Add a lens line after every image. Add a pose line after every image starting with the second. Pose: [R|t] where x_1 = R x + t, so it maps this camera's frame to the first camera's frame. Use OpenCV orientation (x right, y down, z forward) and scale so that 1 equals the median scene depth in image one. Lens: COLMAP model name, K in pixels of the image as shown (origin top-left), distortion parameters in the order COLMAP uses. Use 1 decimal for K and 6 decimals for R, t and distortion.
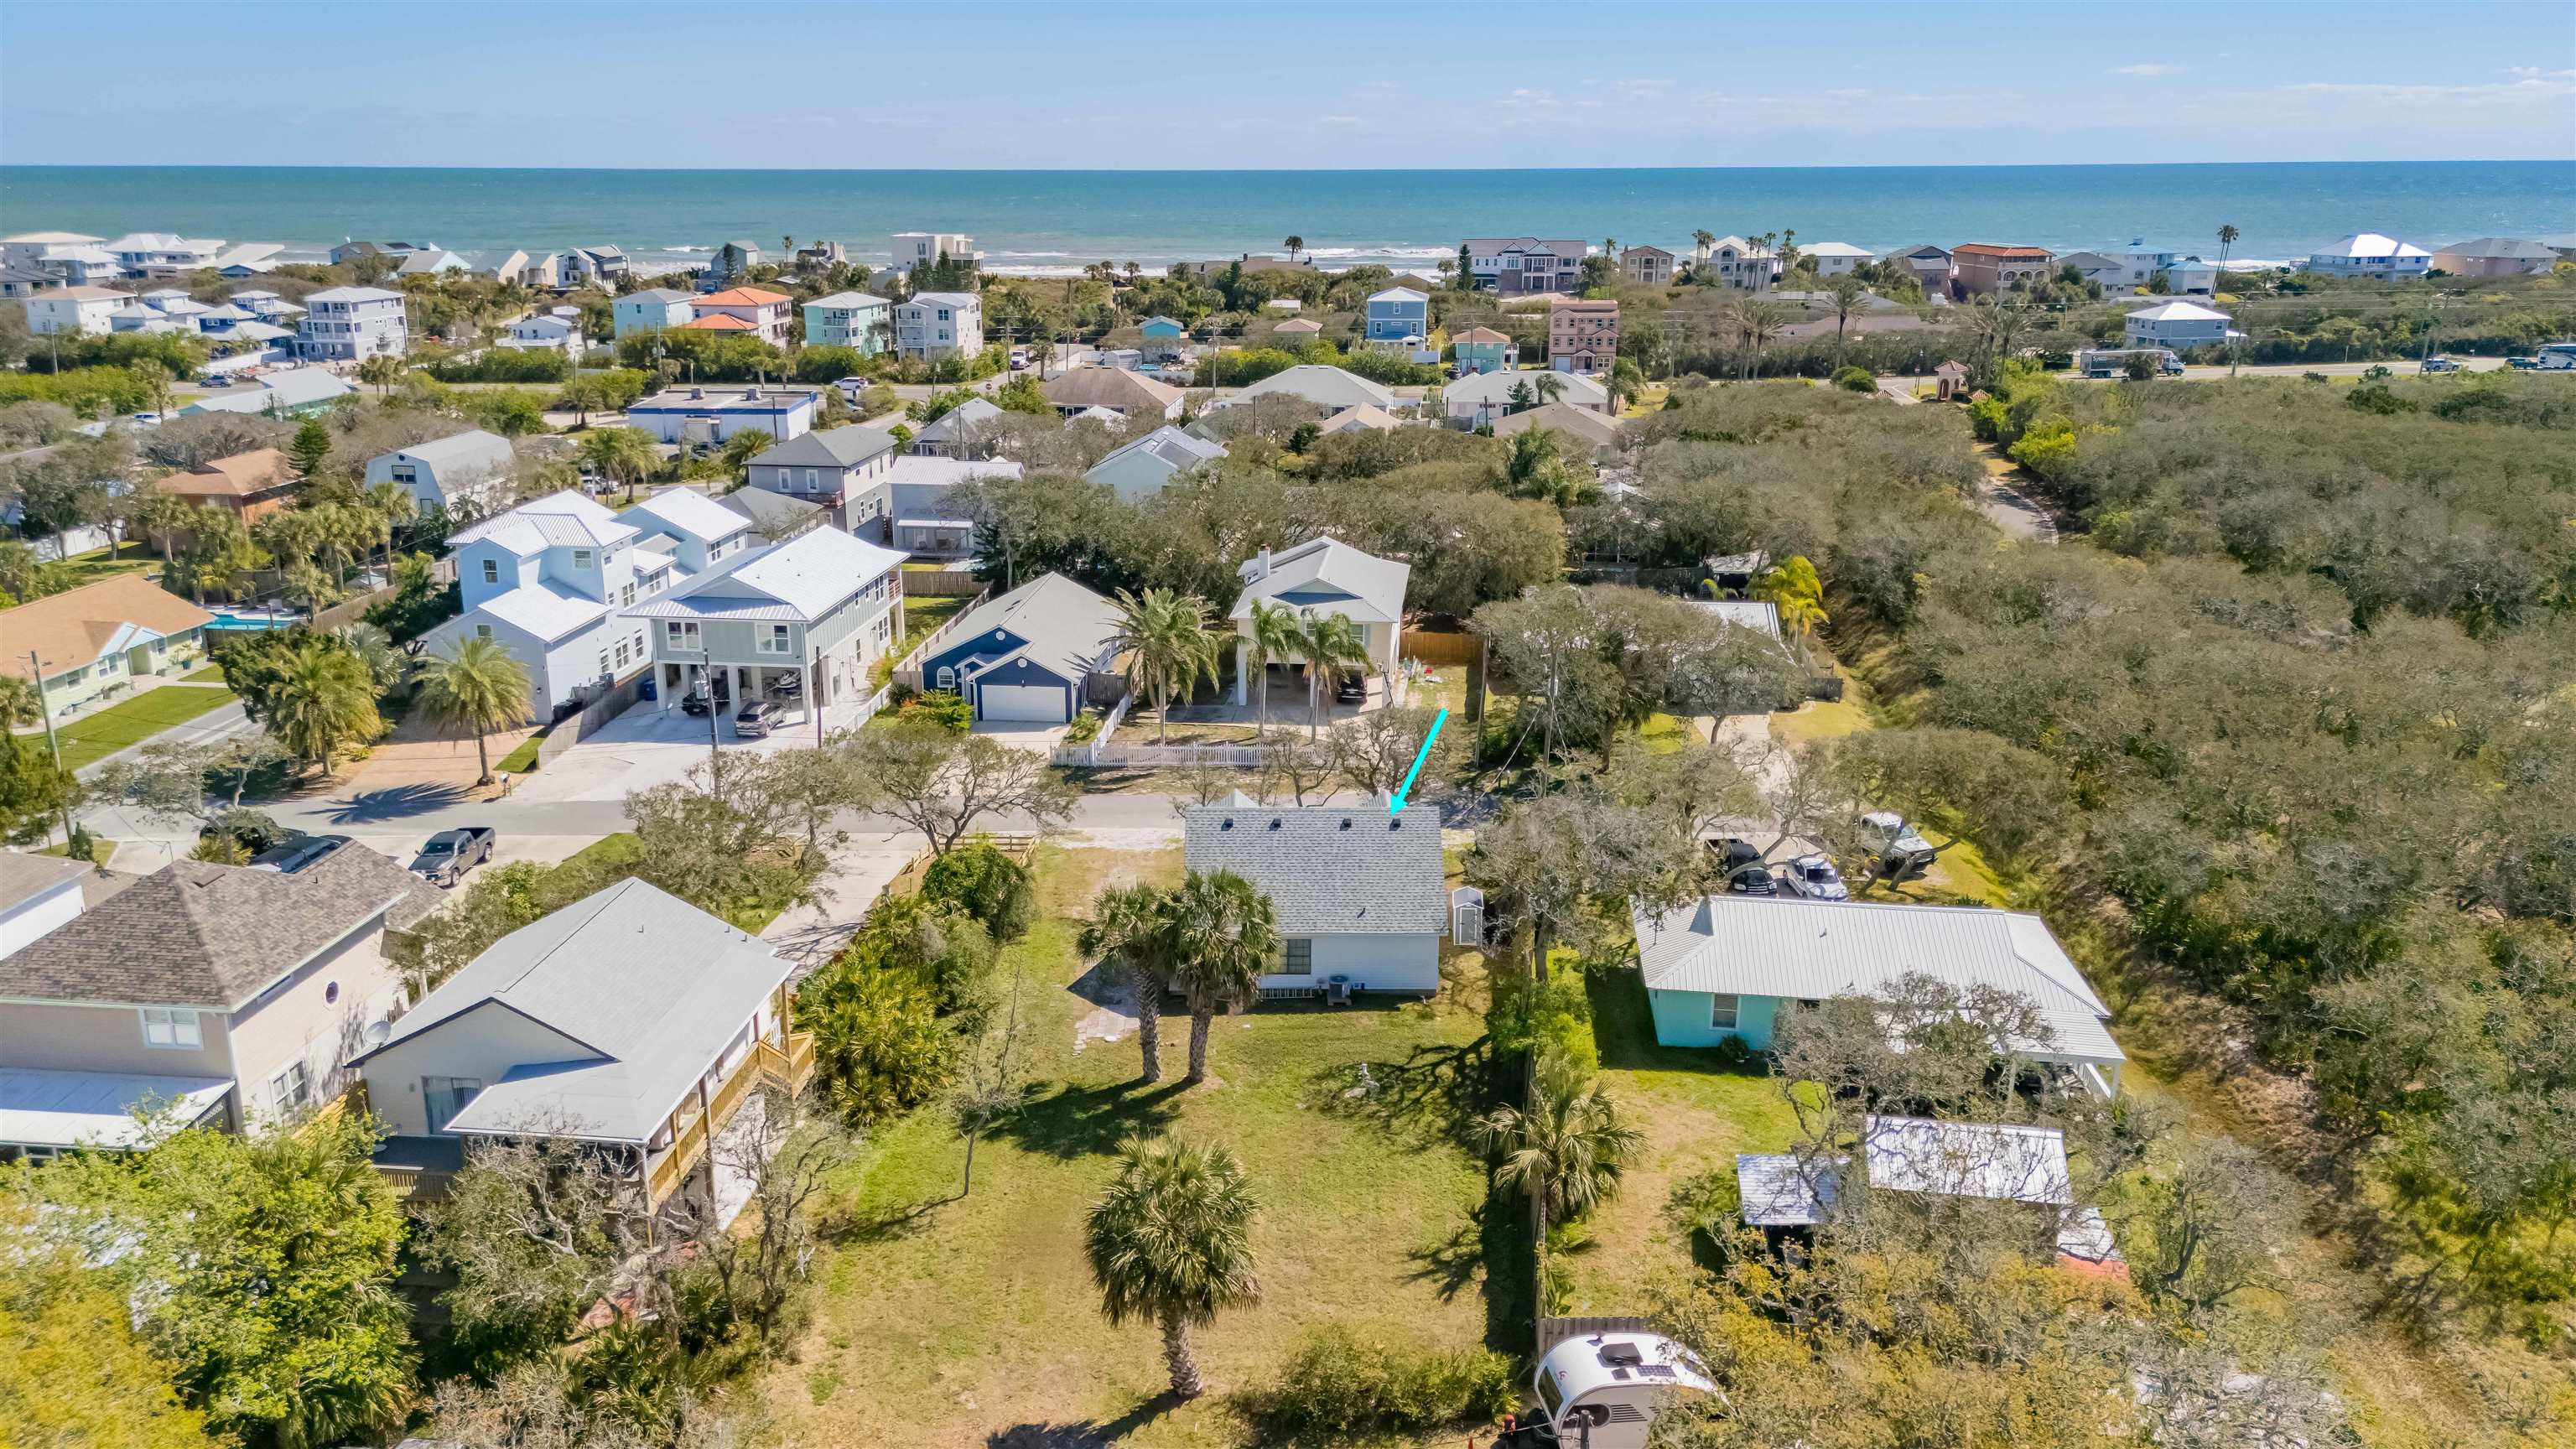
lens RADIAL K [[1899.2, 0, 1279.3], [0, 1899.2, 716.3], [0, 0, 1]] dist [0.055870, -0.052887]
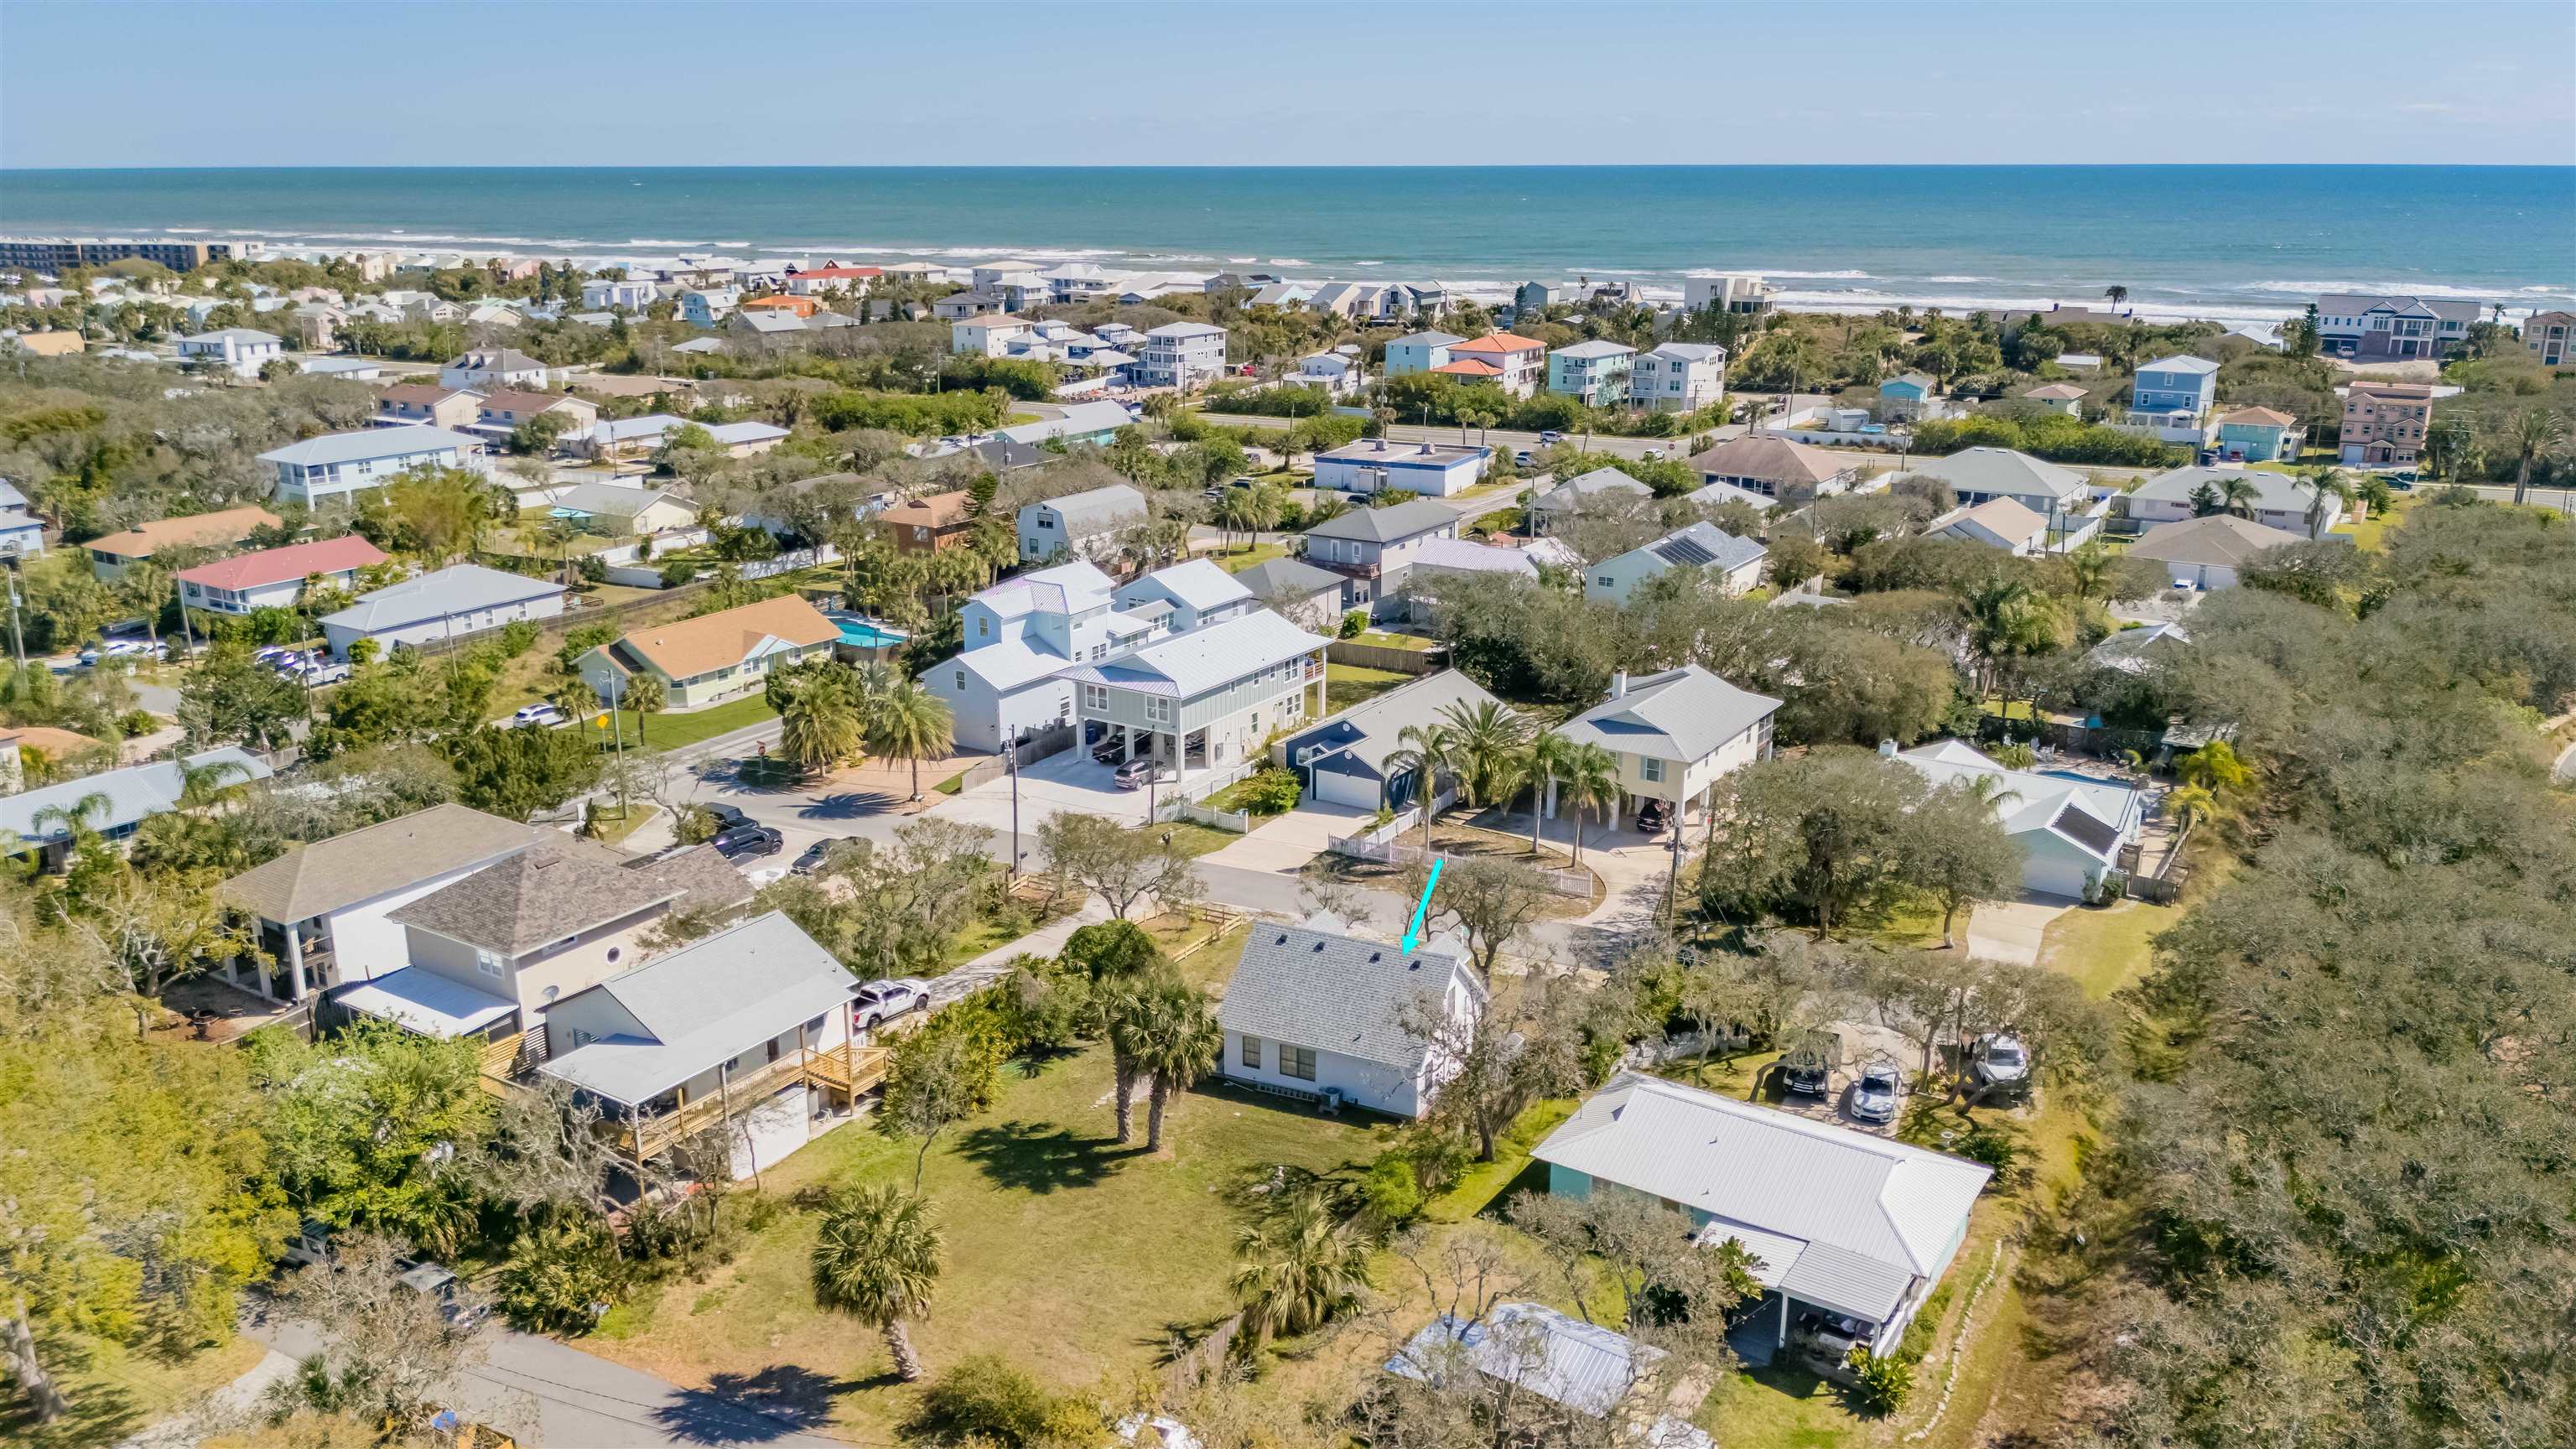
lens RADIAL K [[1912.5, 0, 1293.0], [0, 1912.5, 673.9], [0, 0, 1]] dist [0.069759, -0.192874]
pose [[0.898607, 0.113135, -0.423917, 0.278164], [-0.124128, 0.992265, 0.001692, -0.065686], [0.420830, 0.051099, 0.905699, -0.048063]]
